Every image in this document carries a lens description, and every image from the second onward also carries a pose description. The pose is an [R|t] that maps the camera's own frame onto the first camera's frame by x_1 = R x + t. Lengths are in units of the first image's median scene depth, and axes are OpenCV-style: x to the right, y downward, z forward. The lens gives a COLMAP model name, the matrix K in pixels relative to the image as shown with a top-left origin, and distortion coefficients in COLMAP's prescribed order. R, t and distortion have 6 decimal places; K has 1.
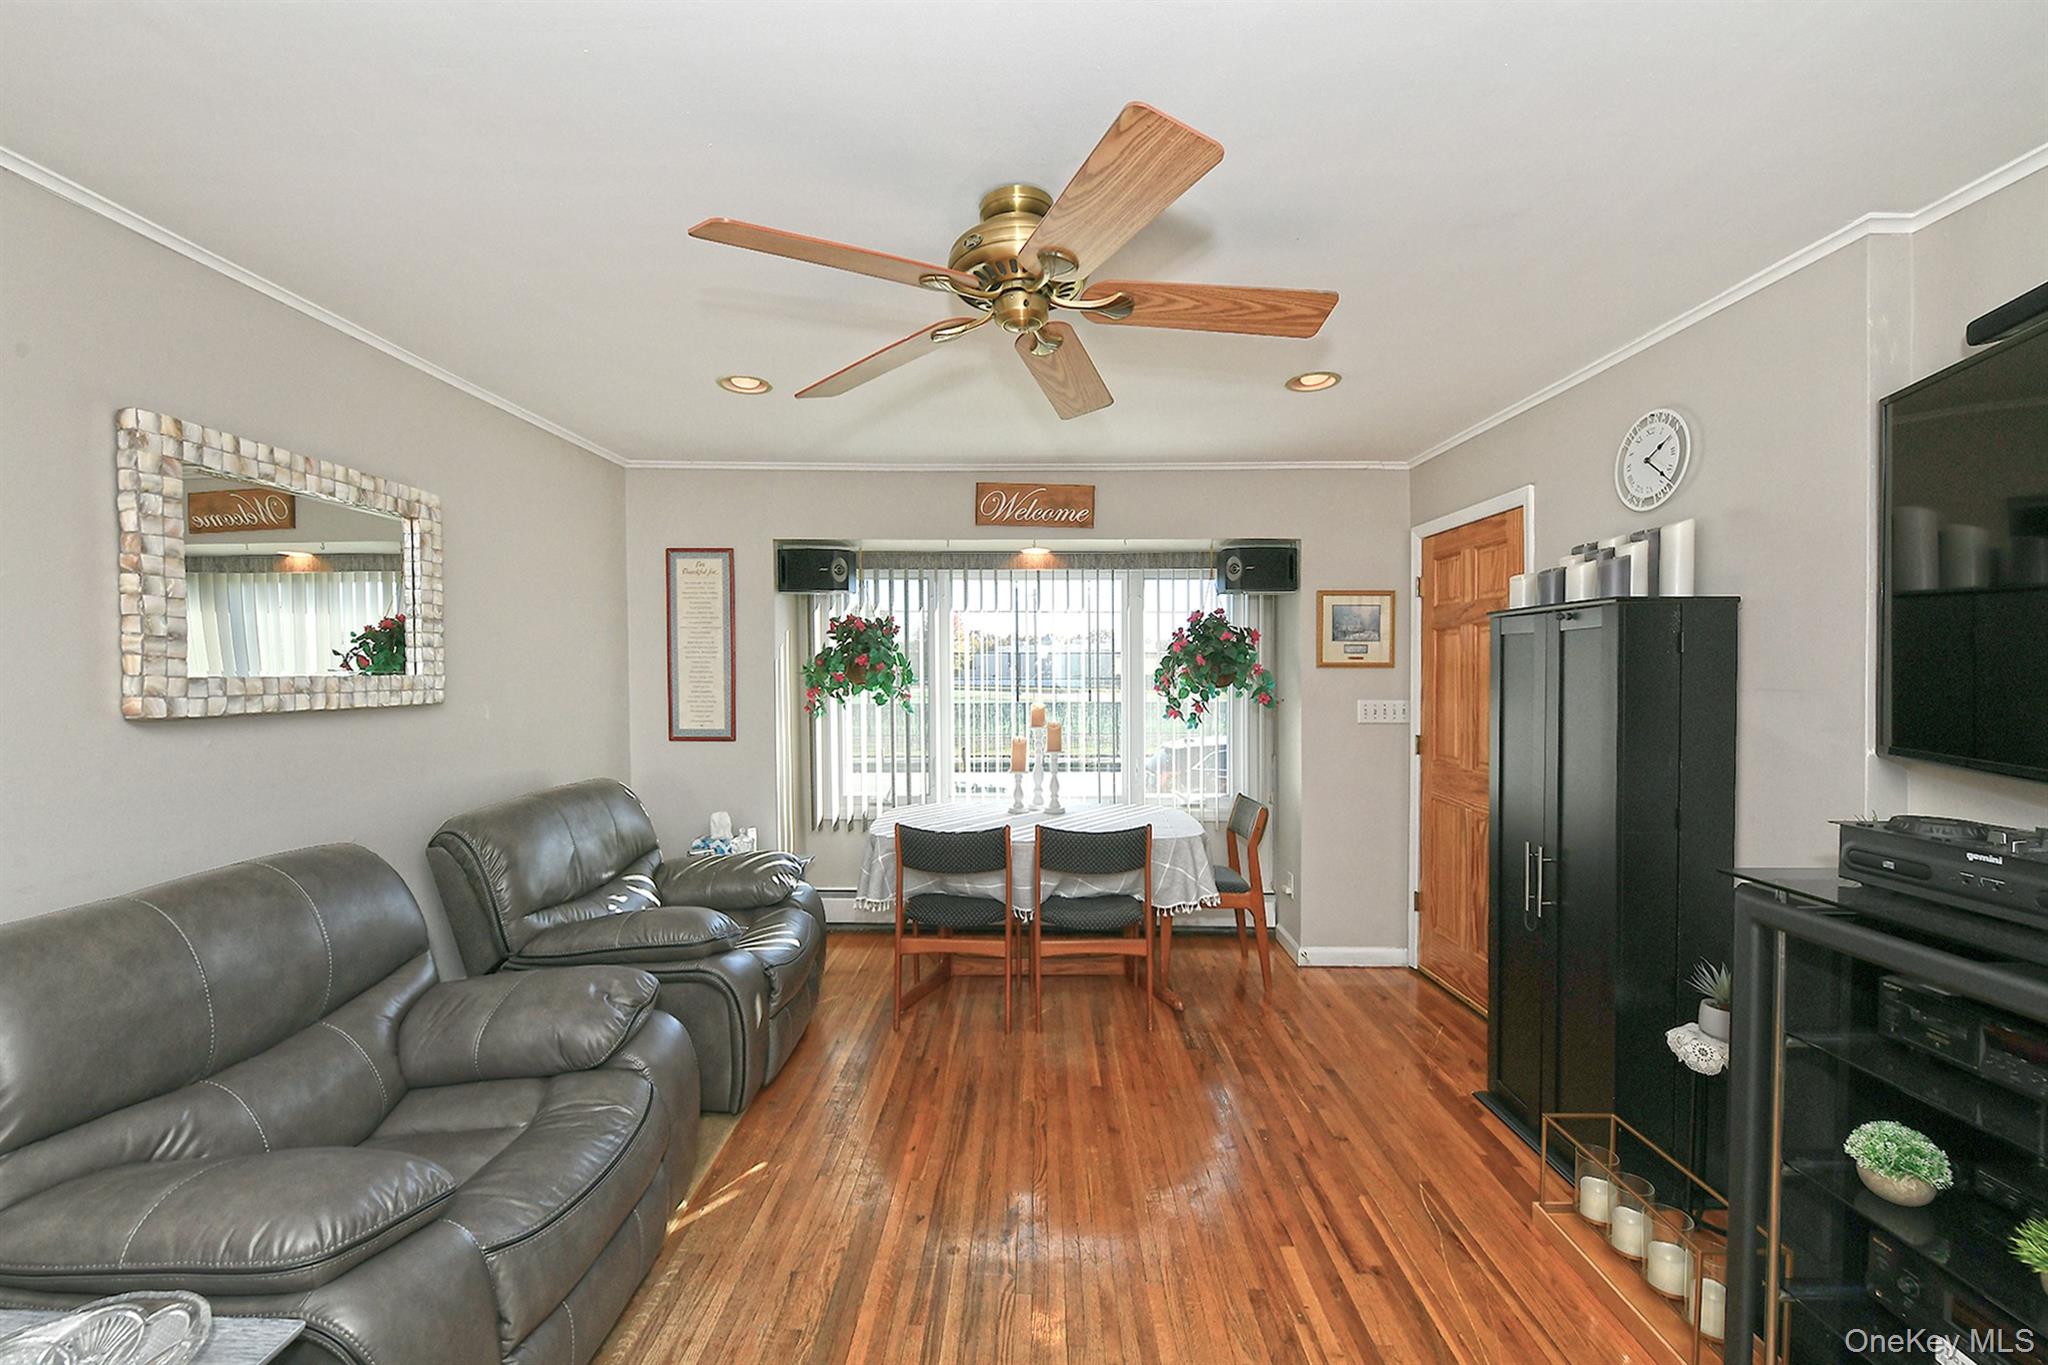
lens RADIAL K [[829.8, 0, 1025.9], [0, 829.8, 687.5], [0, 0, 1]] dist [0.000356, -0.000110]
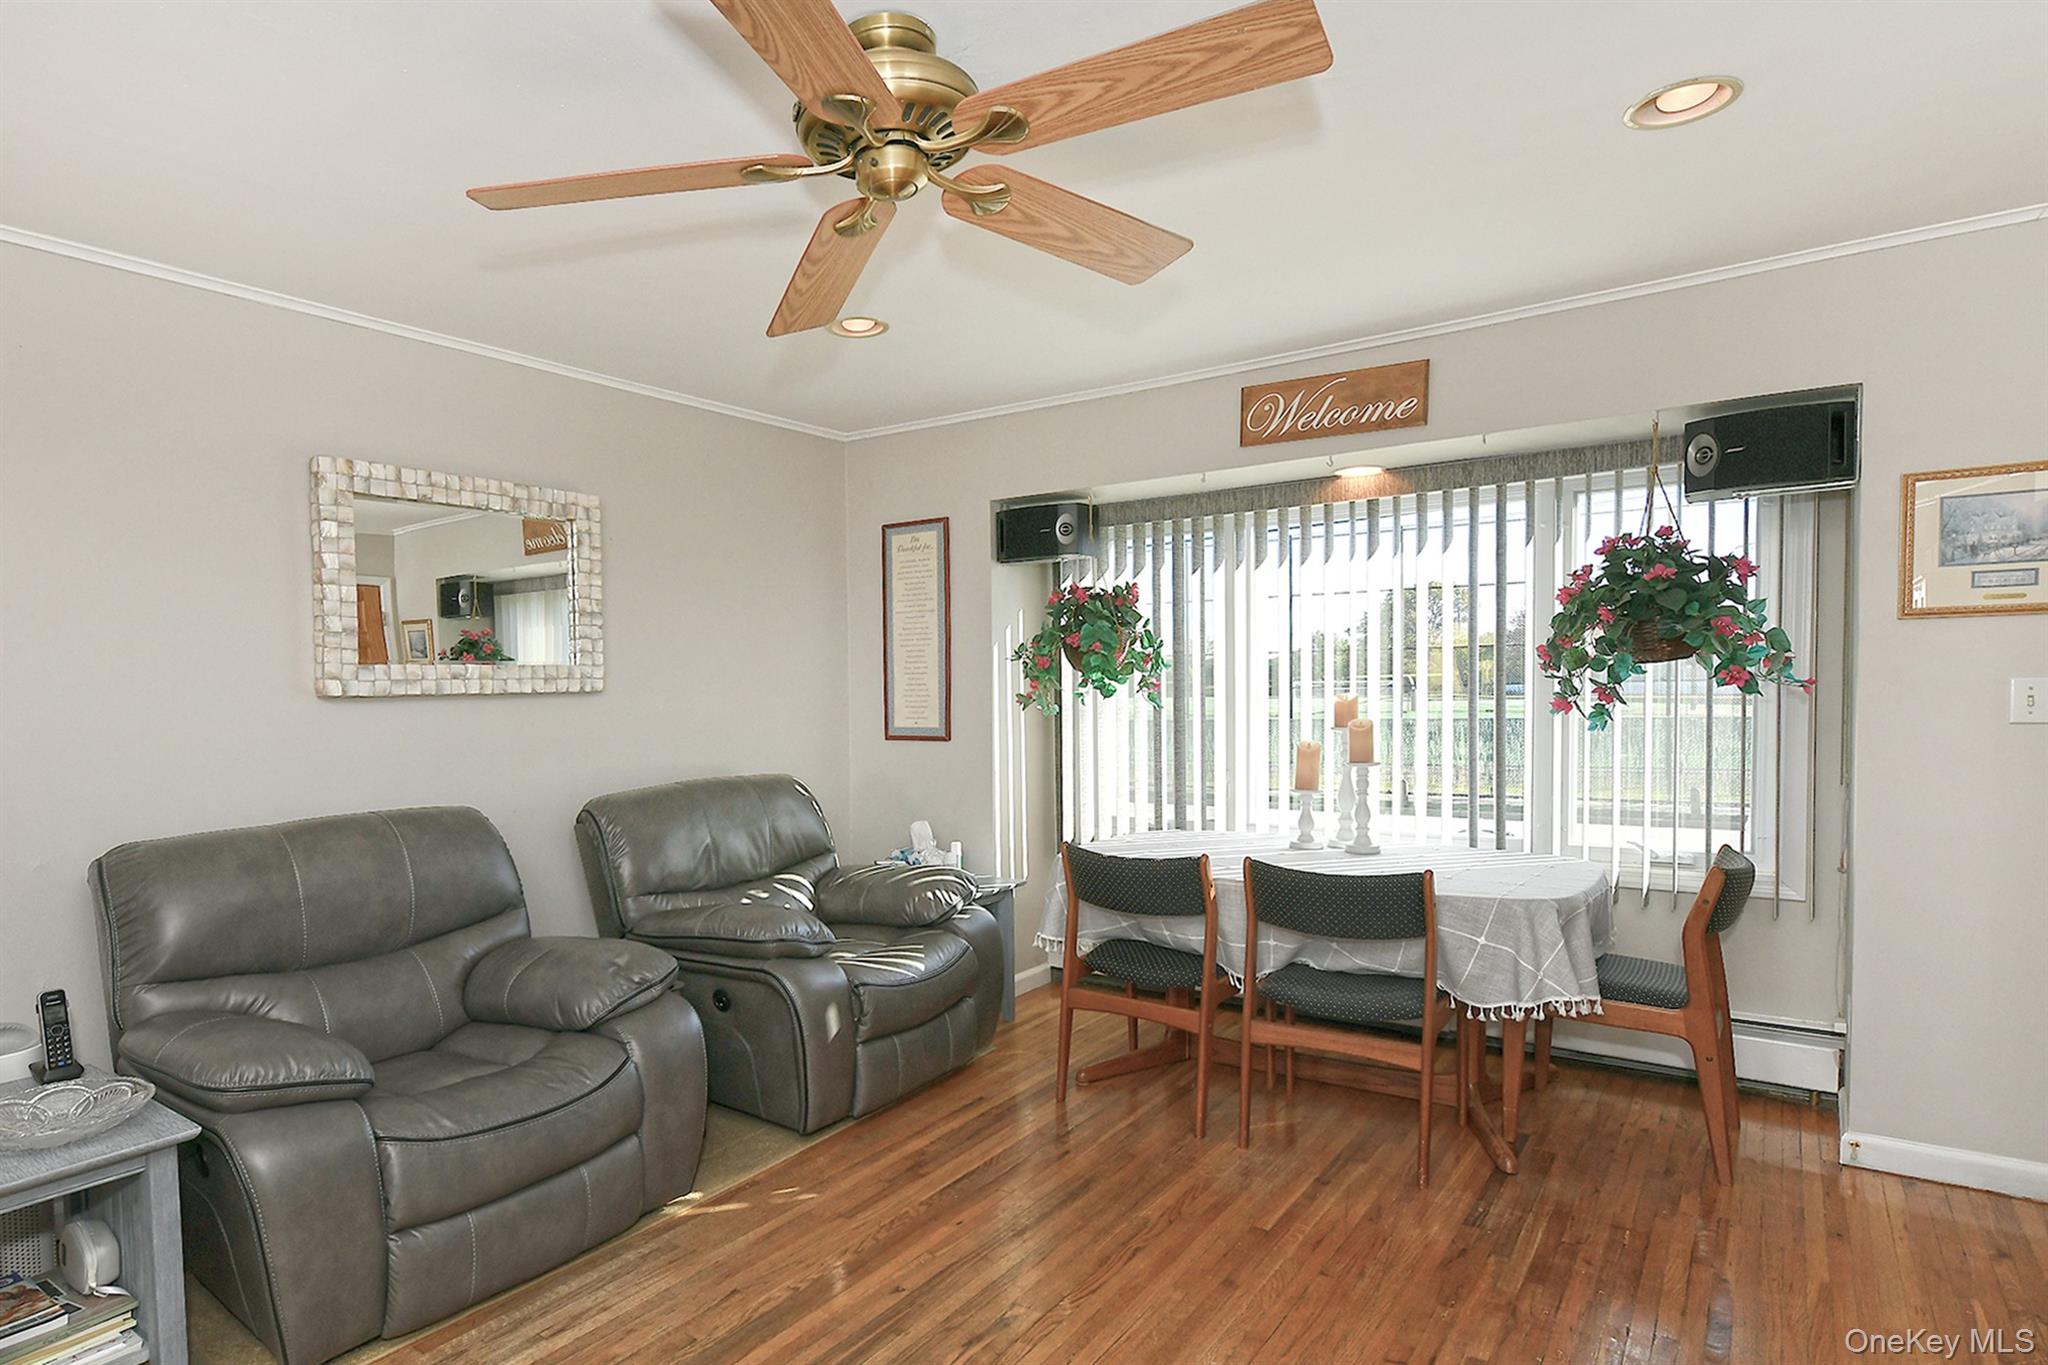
lens RADIAL K [[1095.2, 0, 952.9], [0, 1095.2, 722.2], [0, 0, 1]] dist [0.002439, -0.003446]
pose [[0.810187, -0.003227, -0.586163, 0.358037], [0.013183, 0.999832, 0.012717, 0.034127], [0.586024, -0.018030, 0.810093, 0.093486]]
